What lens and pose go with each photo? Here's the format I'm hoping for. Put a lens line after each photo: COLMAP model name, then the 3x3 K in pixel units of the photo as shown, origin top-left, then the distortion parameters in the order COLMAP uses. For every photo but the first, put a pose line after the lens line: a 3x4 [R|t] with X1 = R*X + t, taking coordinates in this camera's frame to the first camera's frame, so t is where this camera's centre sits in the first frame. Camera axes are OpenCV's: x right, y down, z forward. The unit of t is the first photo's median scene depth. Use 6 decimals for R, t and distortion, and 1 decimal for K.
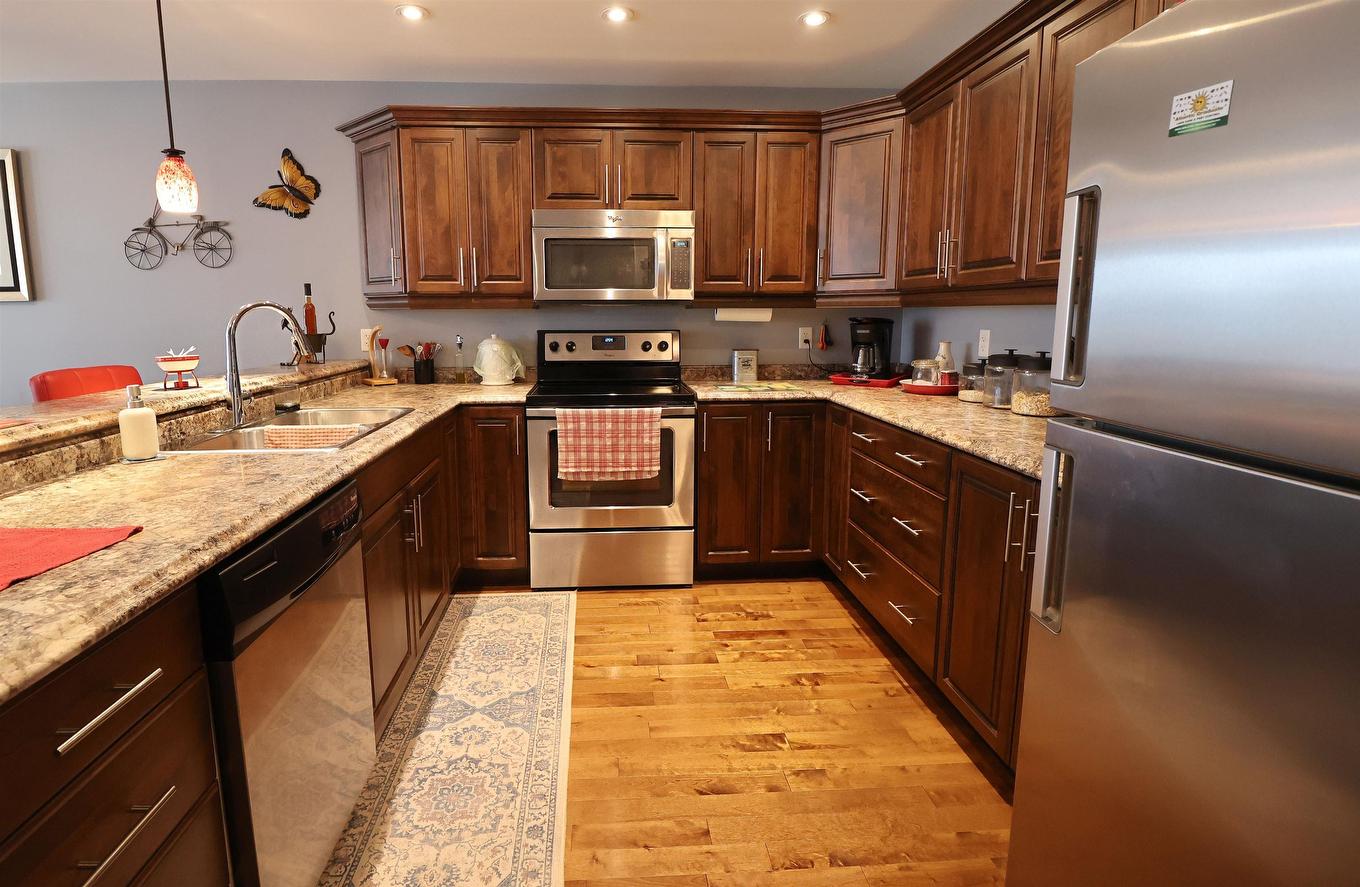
lens RADIAL K [[779.6, 0, 680.0], [0, 779.6, 443.5], [0, 0, 1]] dist [0.001144, 0.000308]
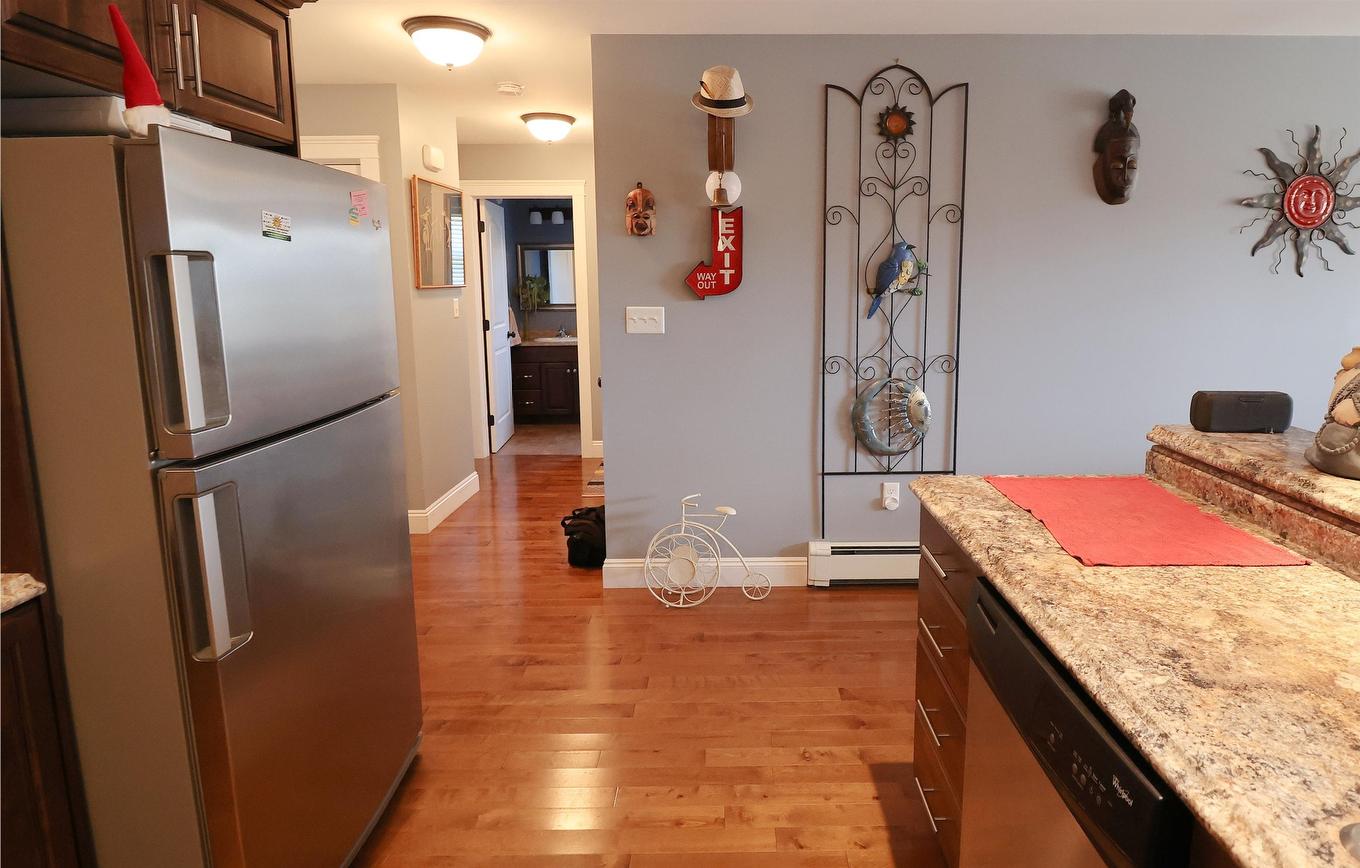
lens RADIAL K [[882.0, 0, 680.0], [0, 882.0, 434.0], [0, 0, 1]] dist [0.035321, 0.000485]
pose [[-0.988506, -0.008668, 0.150936, -0.388207], [0.042529, 0.942098, 0.332631, -0.525359], [-0.145080, 0.335226, -0.930900, 2.402082]]
